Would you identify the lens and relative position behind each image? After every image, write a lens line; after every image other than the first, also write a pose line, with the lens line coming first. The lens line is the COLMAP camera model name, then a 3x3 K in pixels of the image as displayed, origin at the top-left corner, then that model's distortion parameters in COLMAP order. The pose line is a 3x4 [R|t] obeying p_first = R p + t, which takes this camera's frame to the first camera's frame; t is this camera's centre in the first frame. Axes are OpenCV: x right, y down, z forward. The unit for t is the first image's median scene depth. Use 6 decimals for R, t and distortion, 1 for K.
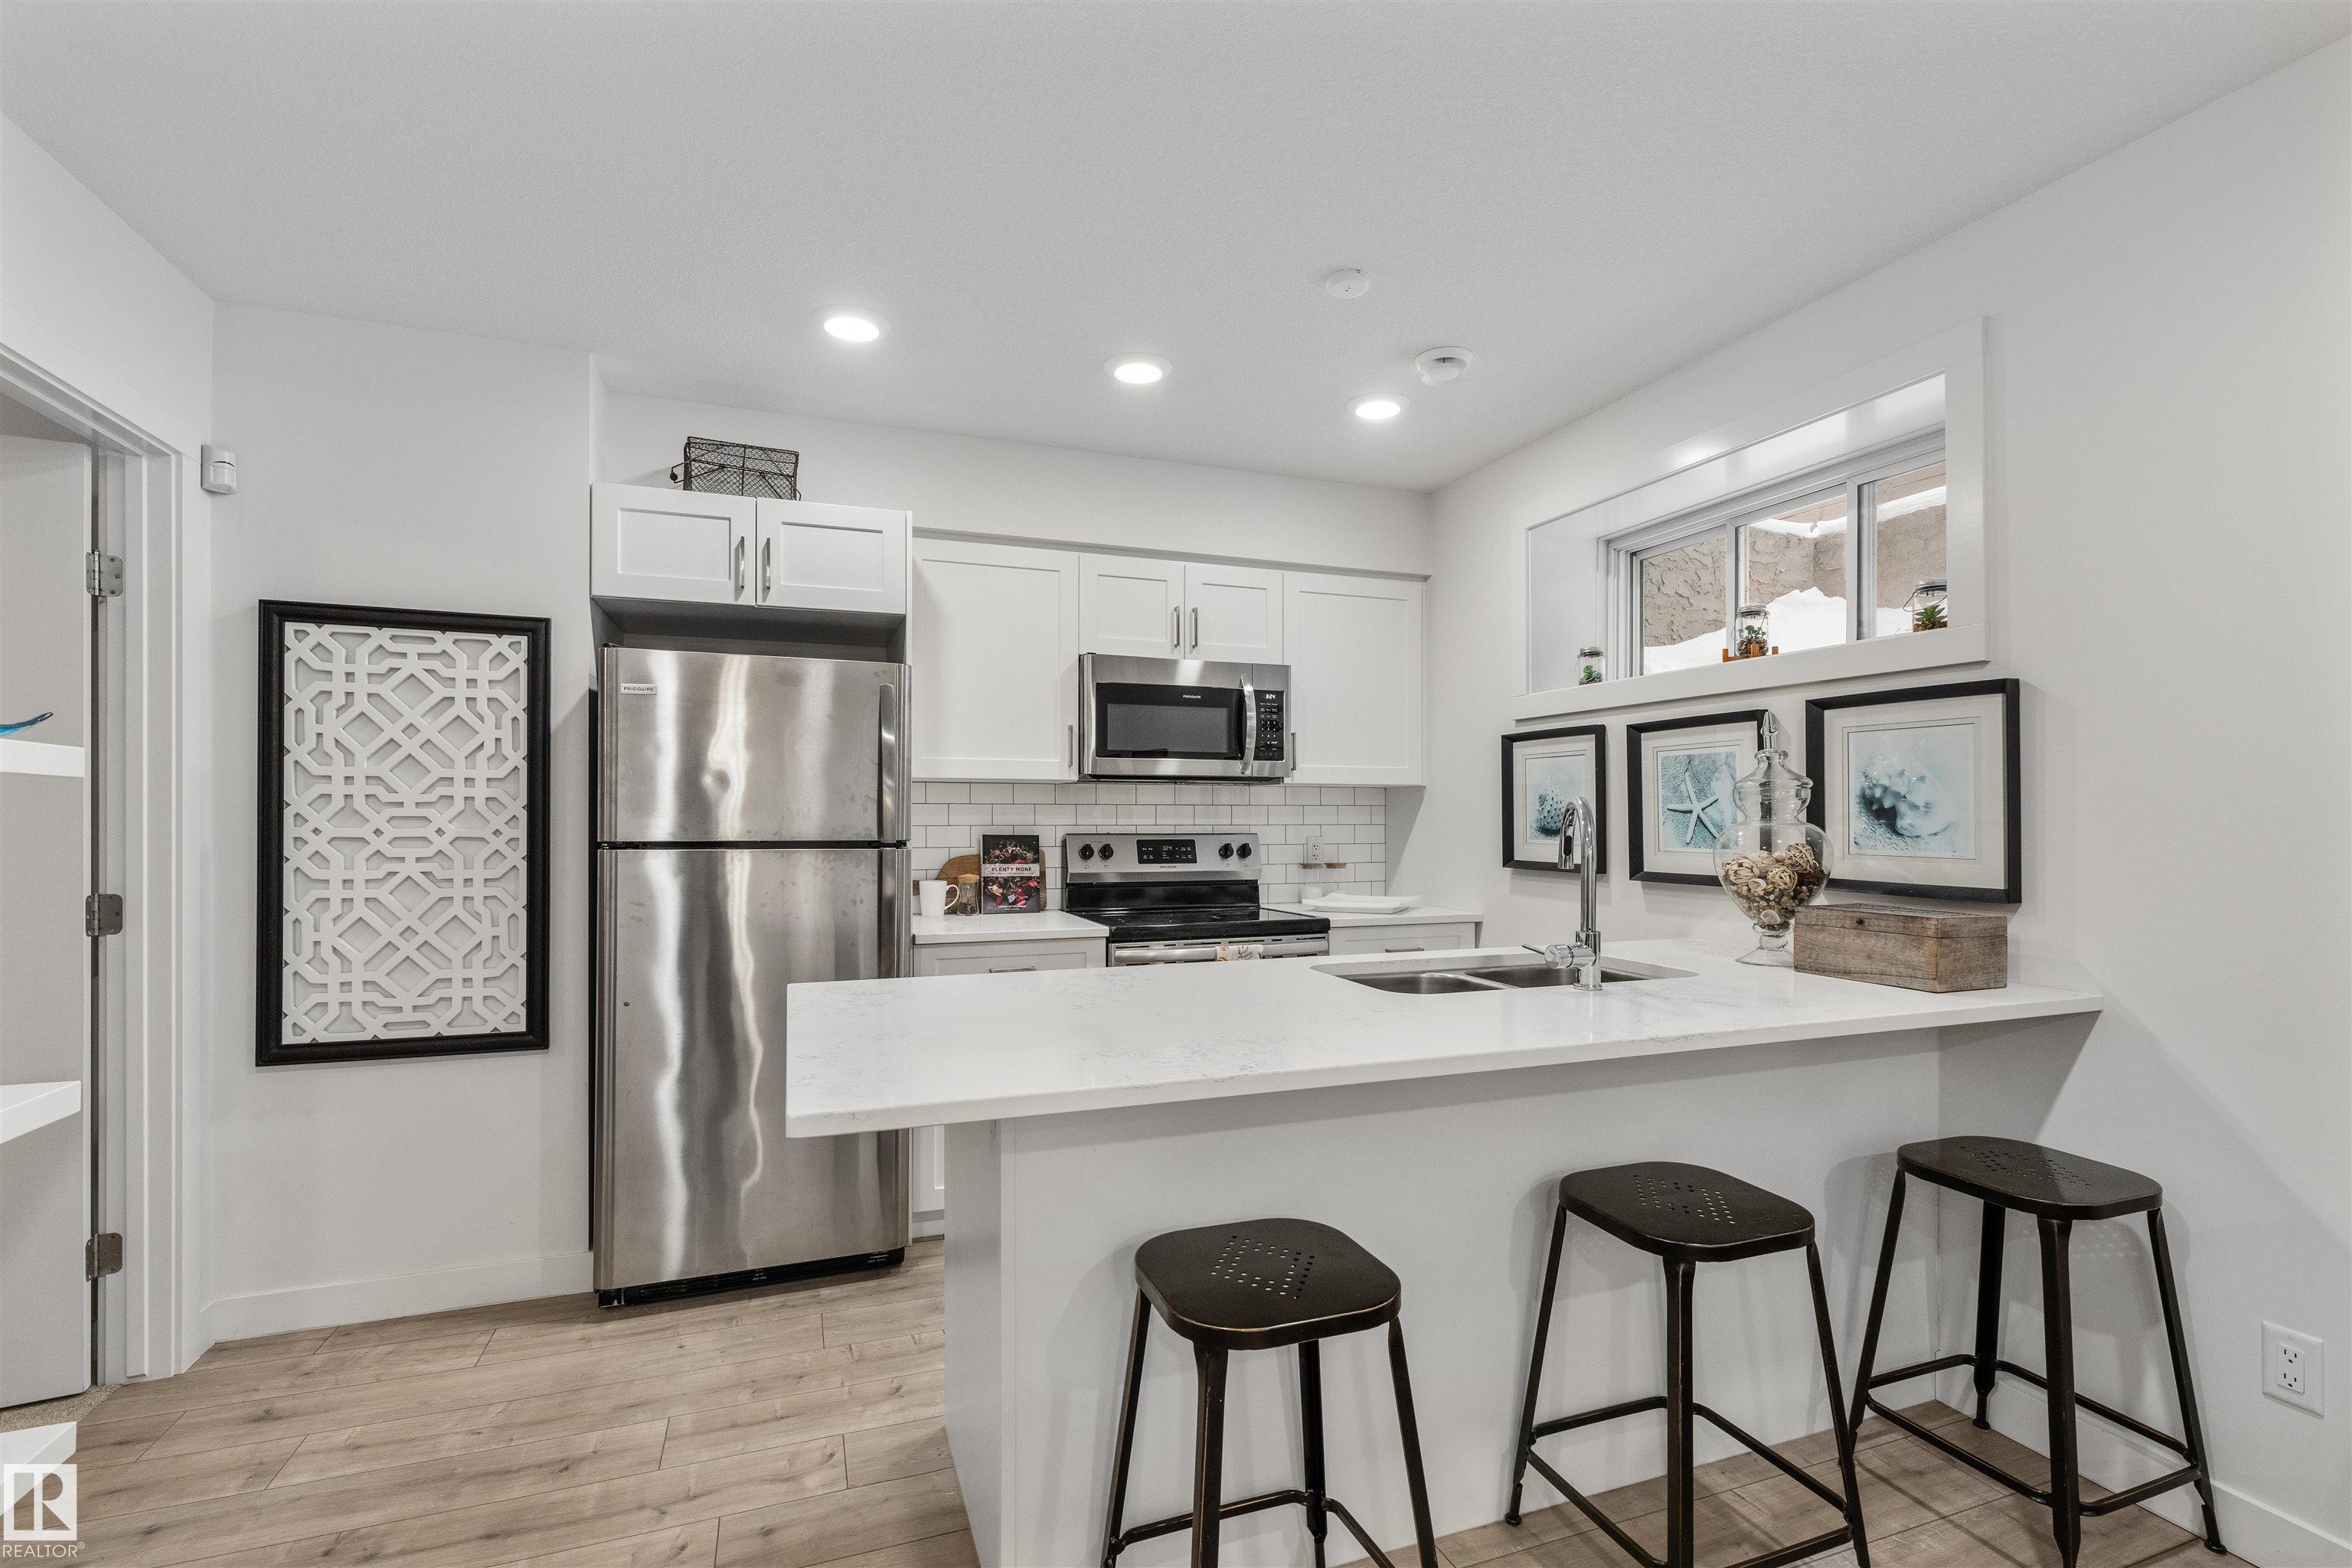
lens RADIAL K [[1076.8, 0, 1180.3], [0, 1076.8, 811.2], [0, 0, 1]] dist [-0.000656, 0.000358]
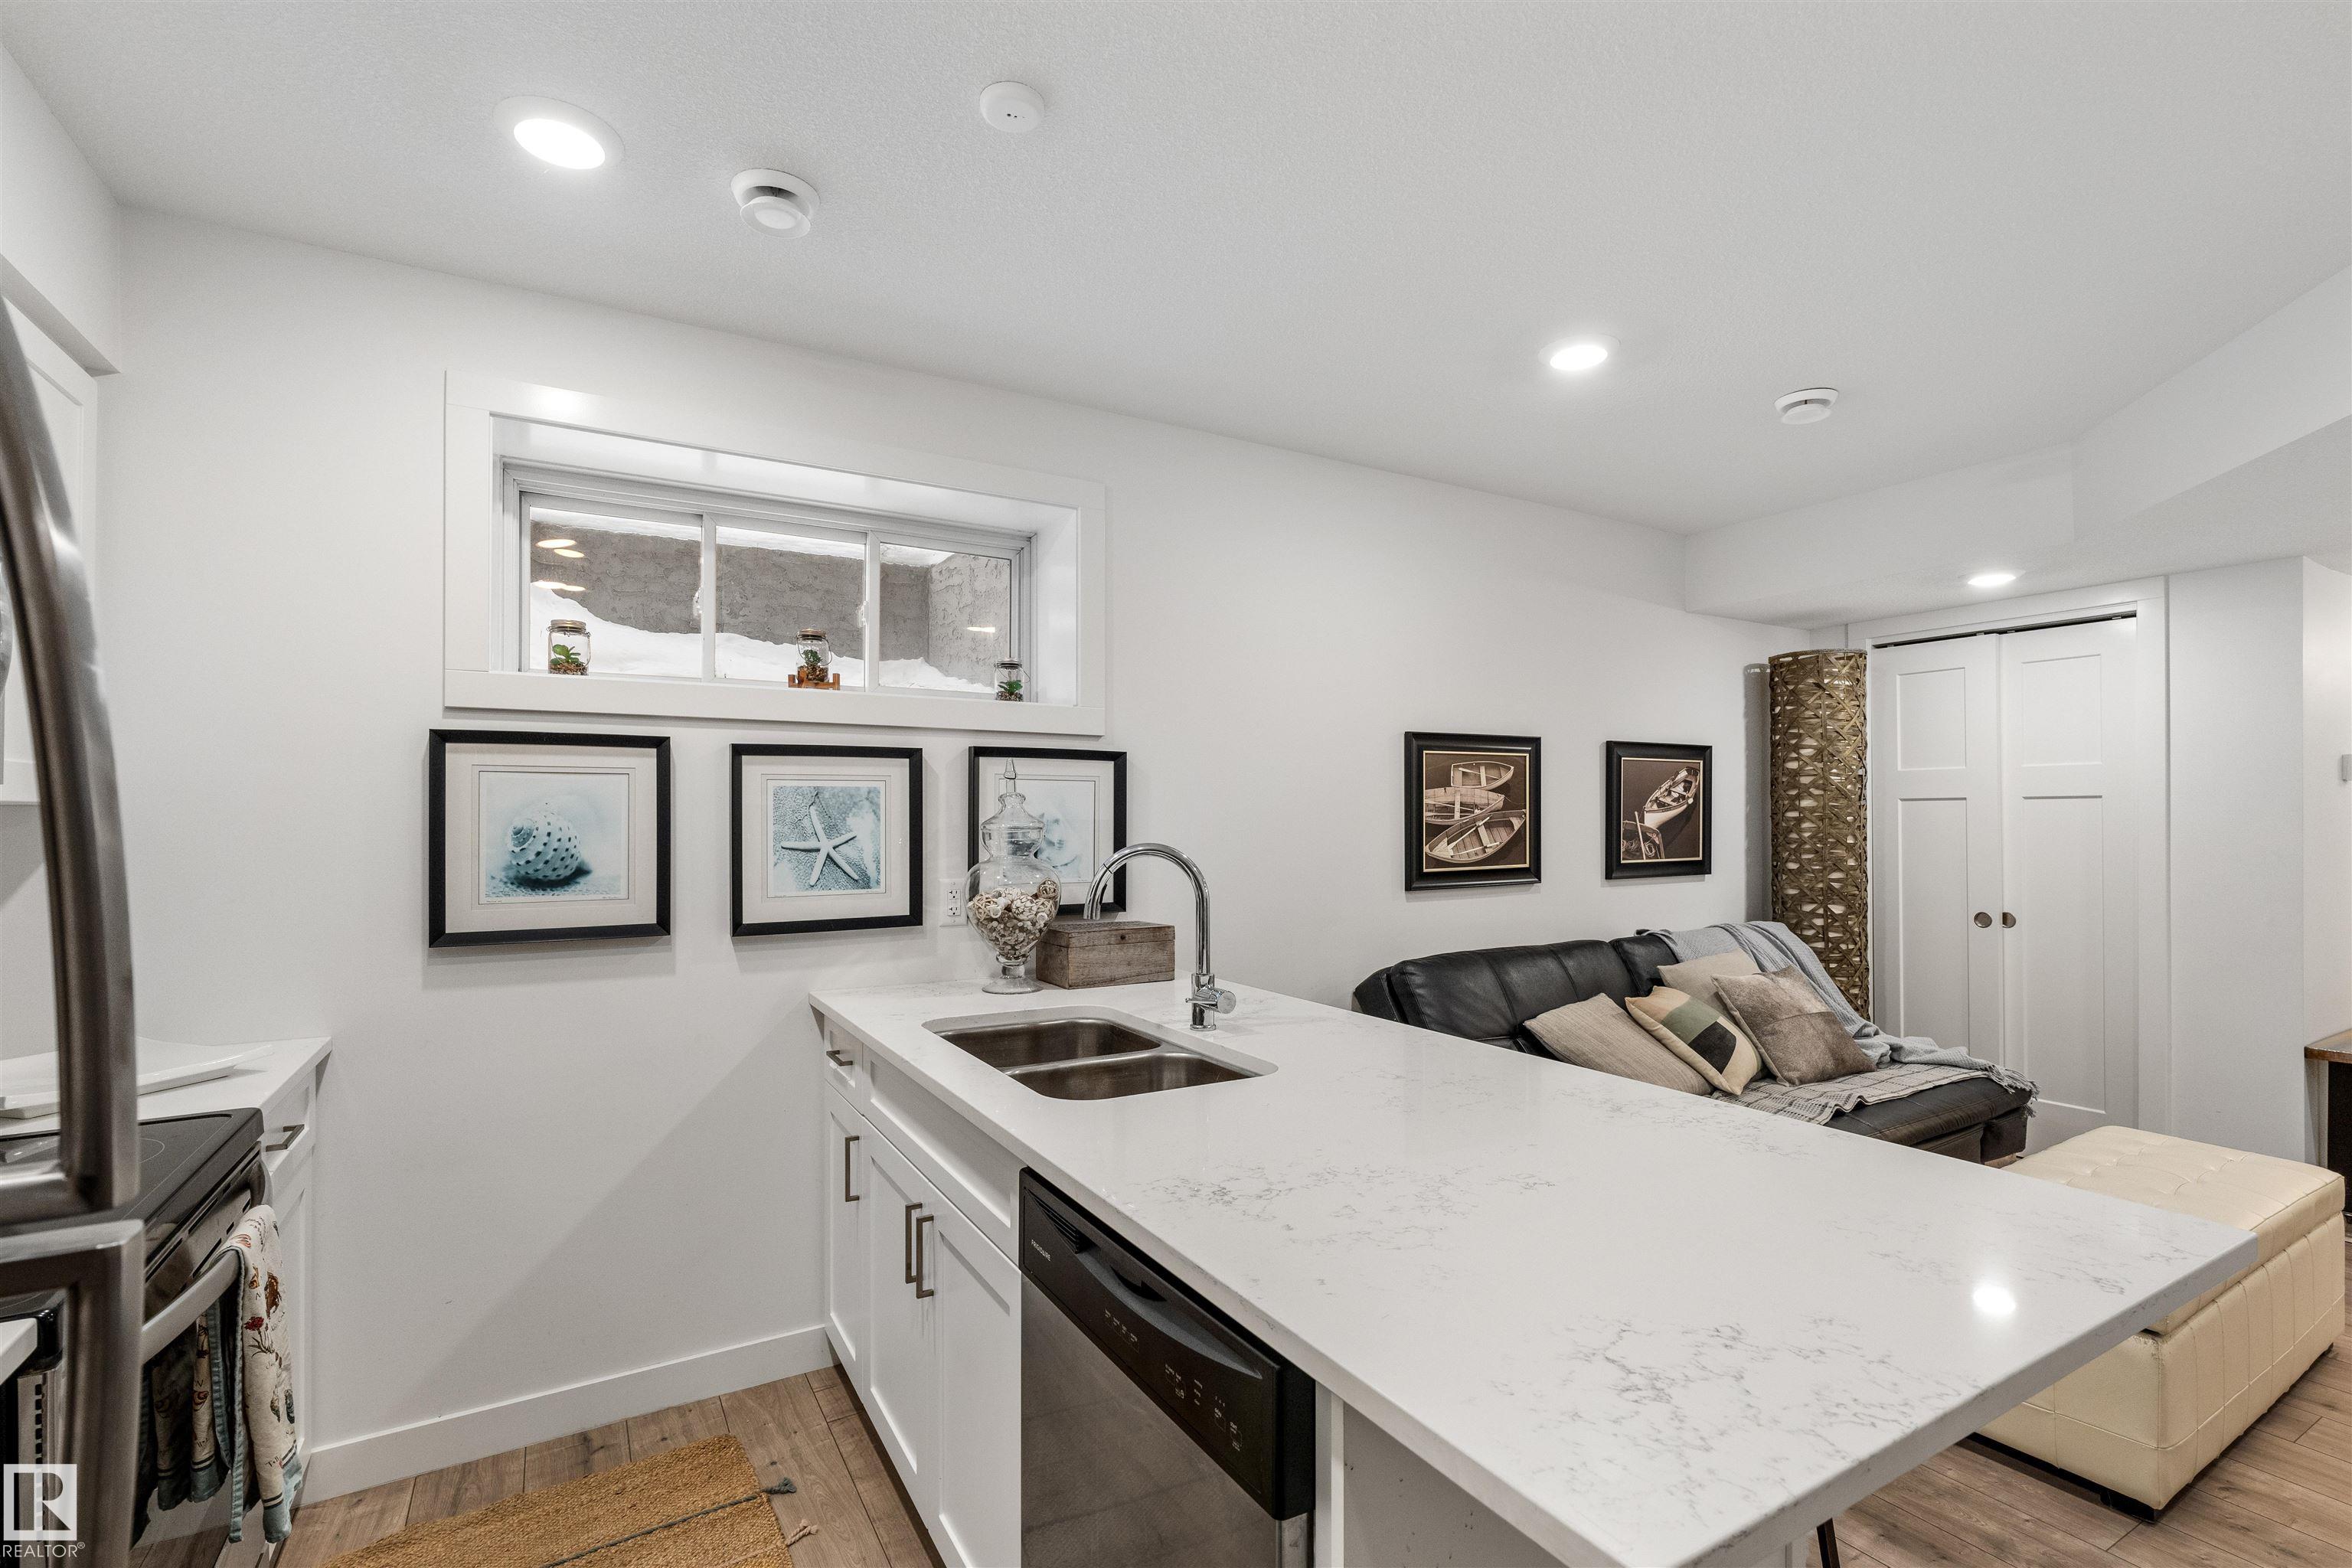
lens RADIAL K [[1065.4, 0, 1186.7], [0, 1065.4, 805.7], [0, 0, 1]] dist [-0.000983, 0.000367]
pose [[-0.181945, 0.008198, 0.983274, -0.439603], [-0.004422, 0.999948, -0.009155, -0.028965], [-0.983299, -0.006014, -0.181900, 0.834241]]
